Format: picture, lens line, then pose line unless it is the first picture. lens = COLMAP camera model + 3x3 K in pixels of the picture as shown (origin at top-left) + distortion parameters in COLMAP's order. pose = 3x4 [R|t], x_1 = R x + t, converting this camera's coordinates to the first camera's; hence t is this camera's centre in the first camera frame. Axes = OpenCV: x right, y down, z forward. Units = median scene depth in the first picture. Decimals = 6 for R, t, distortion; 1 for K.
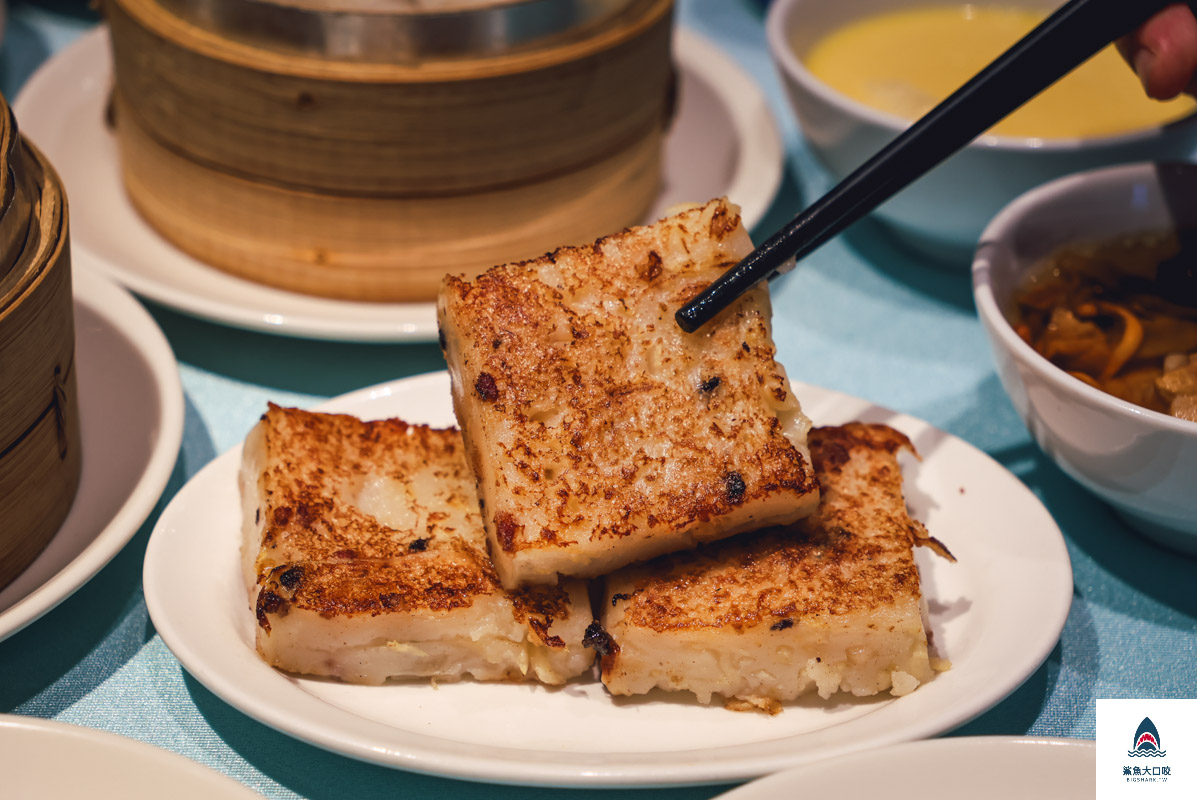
lens RADIAL K [[2289.1, 0, 598.5], [0, 2289.1, 400.0], [0, 0, 1]] dist [-0.193753, -0.097588]
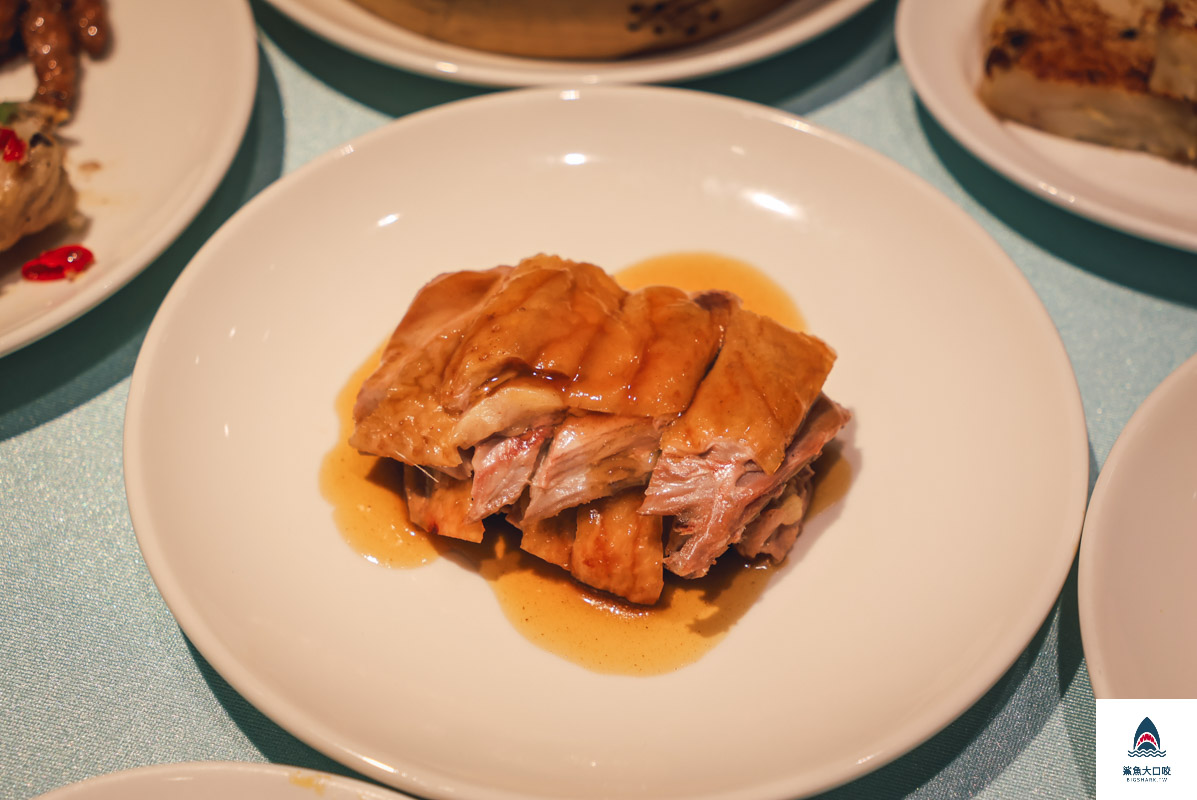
lens RADIAL K [[2370.2, 0, 598.5], [0, 2370.2, 400.0], [0, 0, 1]] dist [0.026421, 0.275369]
pose [[0.936145, 0.229116, -0.266719, 0.038311], [-0.154702, 0.949575, 0.272718, -0.051278], [0.315753, -0.214042, 0.924384, -0.291482]]
